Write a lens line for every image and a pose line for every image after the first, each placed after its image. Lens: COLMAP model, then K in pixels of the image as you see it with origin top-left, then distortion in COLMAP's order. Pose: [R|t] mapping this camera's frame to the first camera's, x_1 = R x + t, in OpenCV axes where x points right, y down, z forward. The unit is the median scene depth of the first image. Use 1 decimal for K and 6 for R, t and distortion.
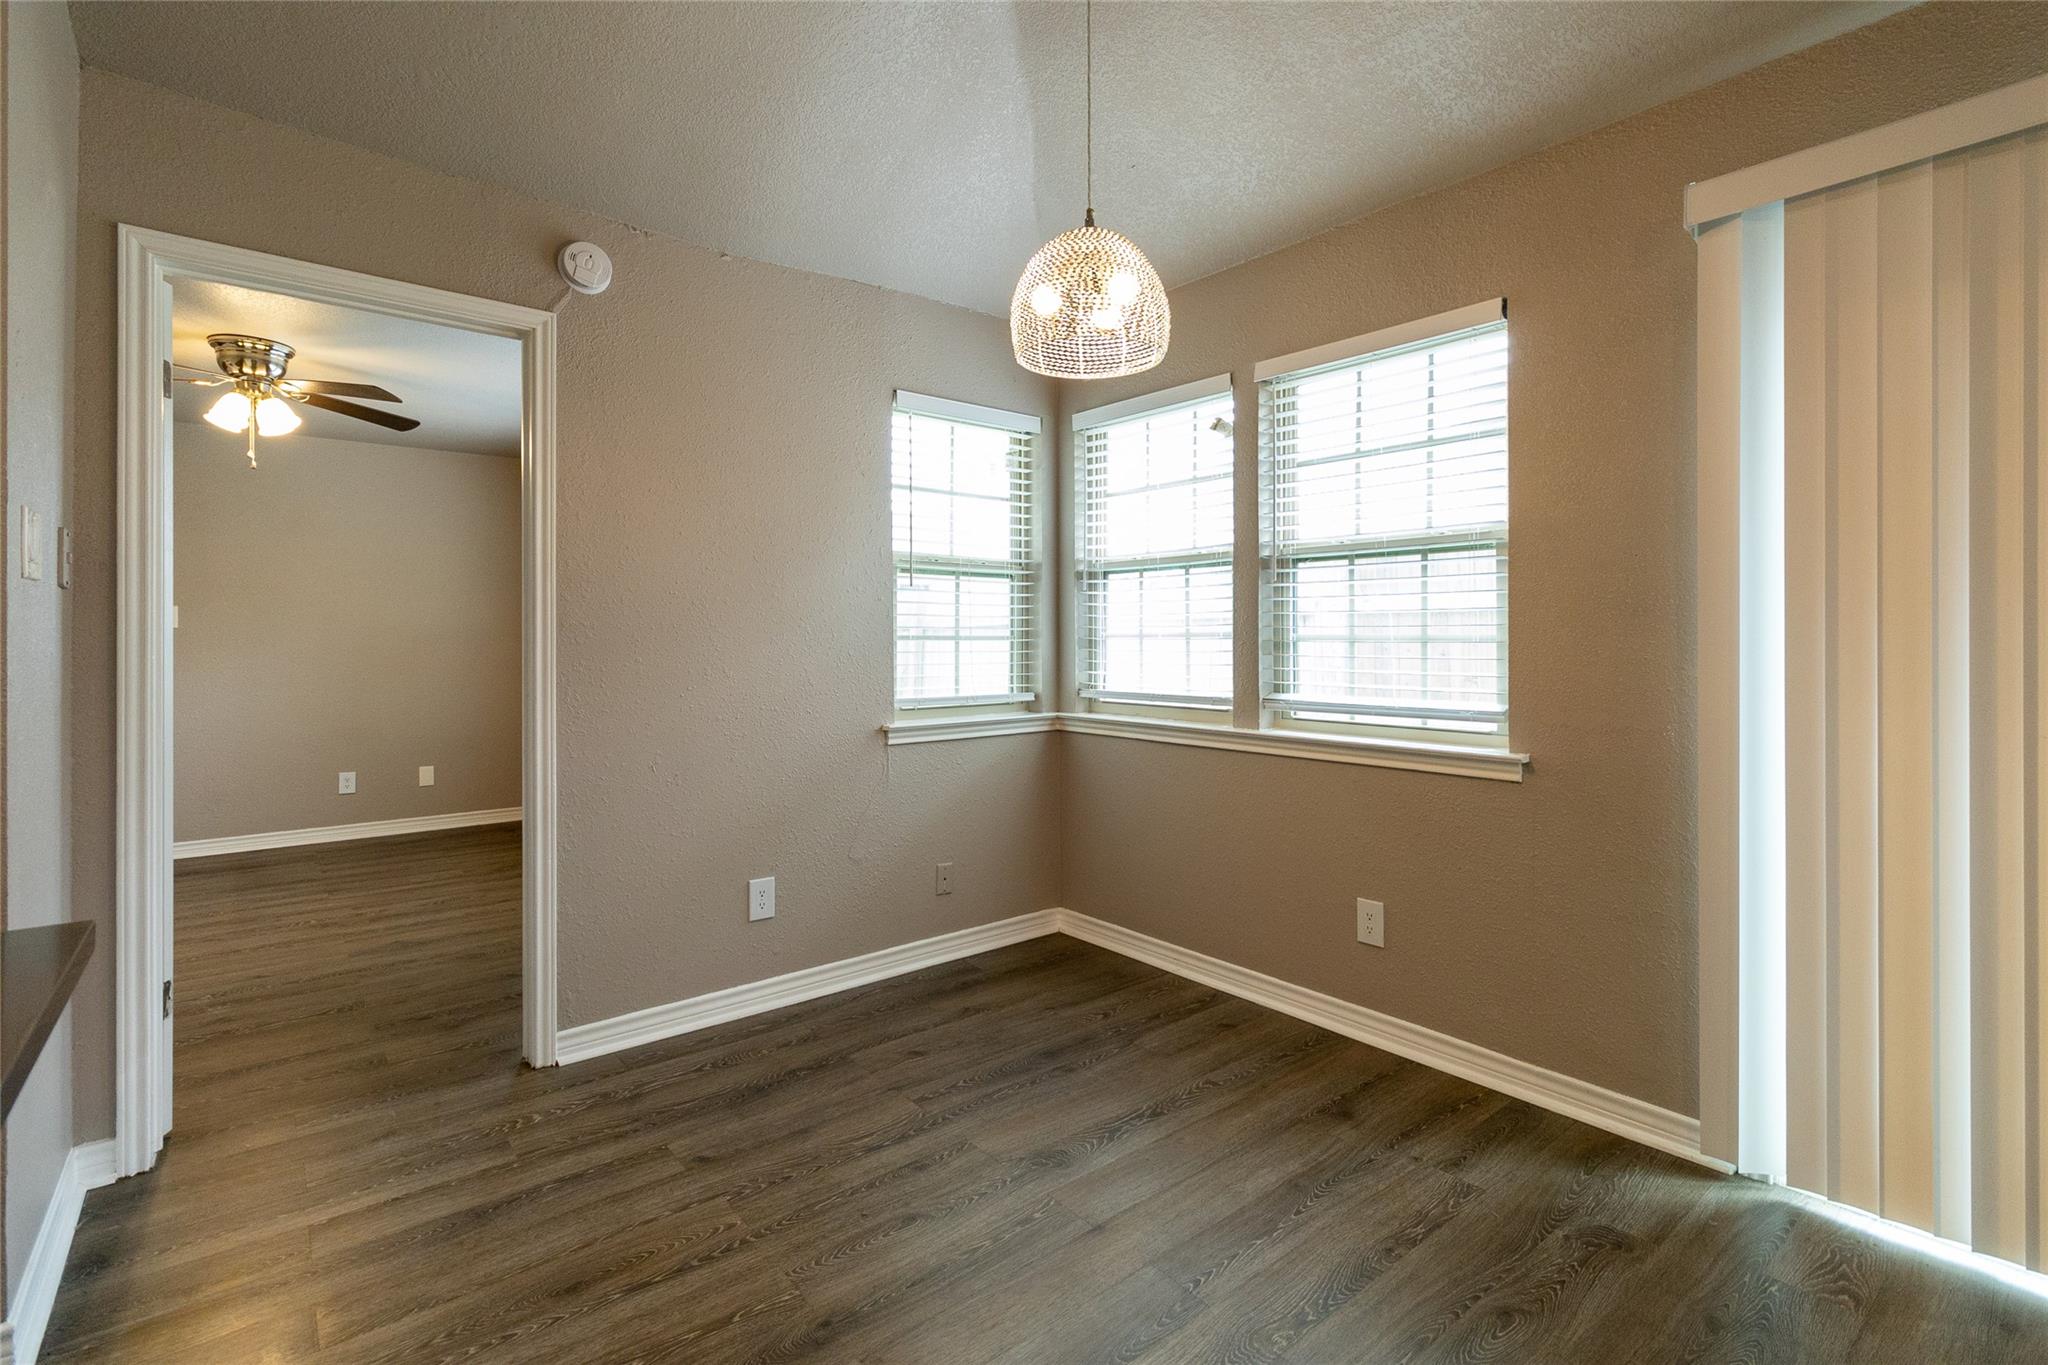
lens RADIAL K [[937.6, 0, 1027.5], [0, 937.6, 657.4], [0, 0, 1]] dist [0.002411, 0.000738]
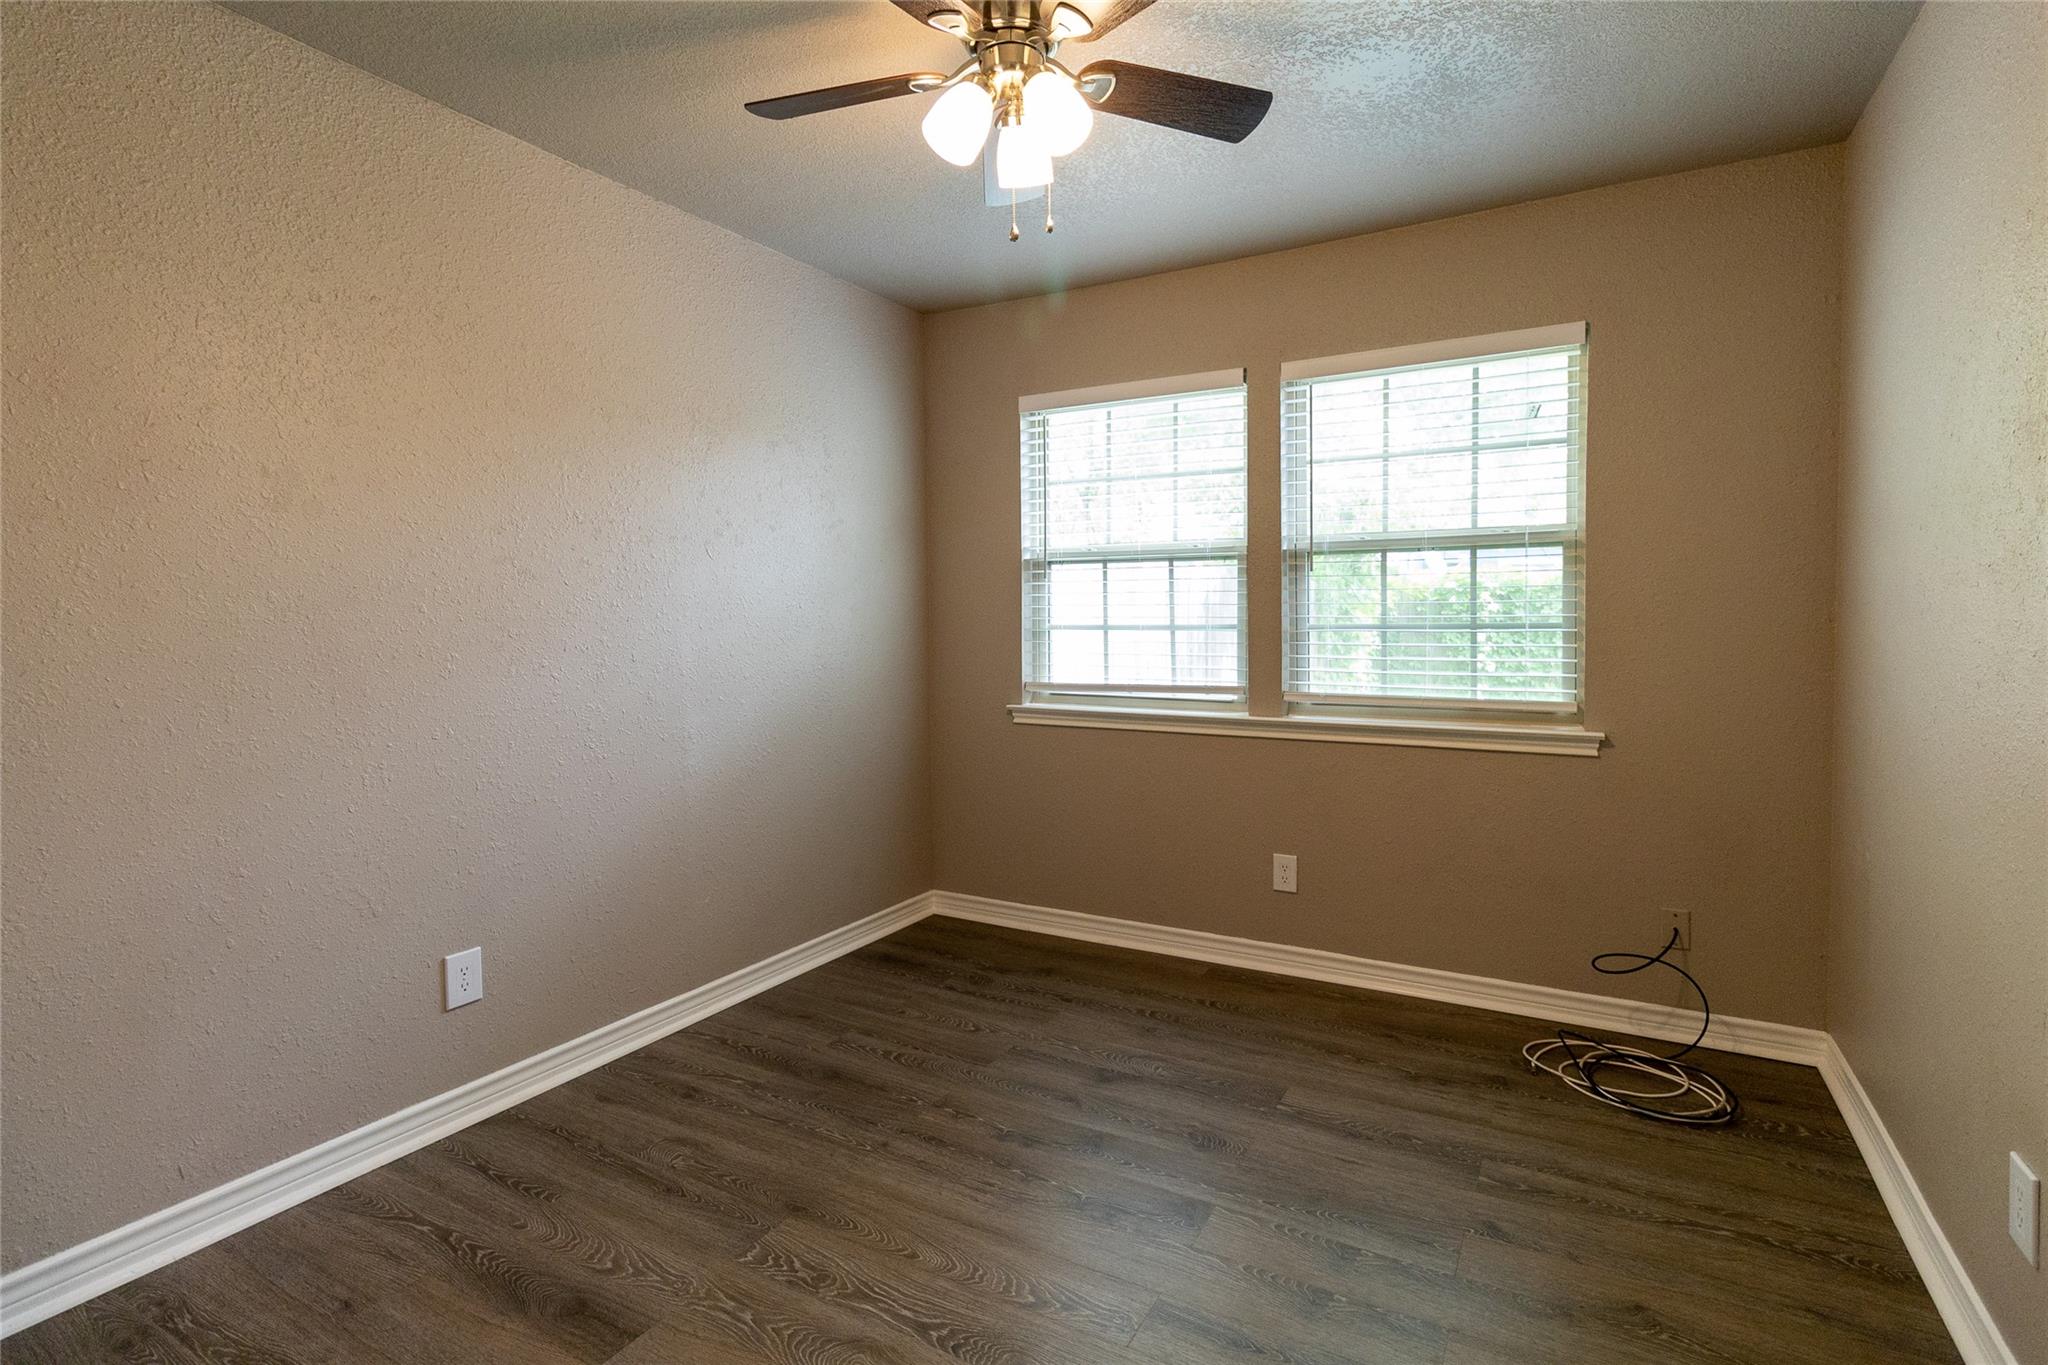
lens RADIAL K [[713.7, 0, 1024.7], [0, 713.7, 677.5], [0, 0, 1]] dist [0.000268, 0.000029]
pose [[0.885884, -0.033847, 0.462671, -0.332875], [0.010760, 0.998566, 0.052448, -0.010608], [-0.463782, -0.041484, 0.884977, 0.385051]]
